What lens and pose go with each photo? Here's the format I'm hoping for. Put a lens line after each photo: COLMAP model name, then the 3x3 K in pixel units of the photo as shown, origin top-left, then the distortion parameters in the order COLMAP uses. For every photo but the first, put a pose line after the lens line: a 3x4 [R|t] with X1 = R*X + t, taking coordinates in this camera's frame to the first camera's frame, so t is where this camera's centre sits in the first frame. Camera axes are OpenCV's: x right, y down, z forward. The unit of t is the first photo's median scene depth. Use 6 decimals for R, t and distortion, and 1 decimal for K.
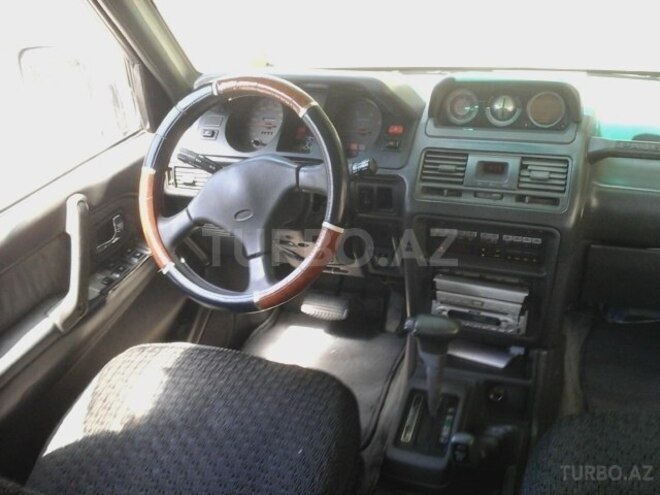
lens RADIAL K [[660.2, 0, 330.0], [0, 660.2, 247.5], [0, 0, 1]] dist [0.002159, -0.001274]
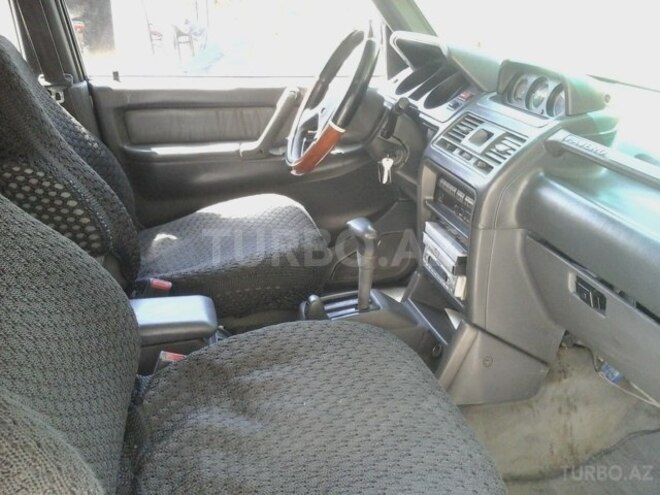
lens RADIAL K [[660.2, 0, 330.0], [0, 660.2, 247.5], [0, 0, 1]] dist [0.002159, -0.001274]
pose [[0.510498, 0.369175, -0.776596, 1.031660], [-0.456916, 0.881552, 0.118714, 0.029108], [0.728436, 0.294236, 0.618713, 0.198139]]
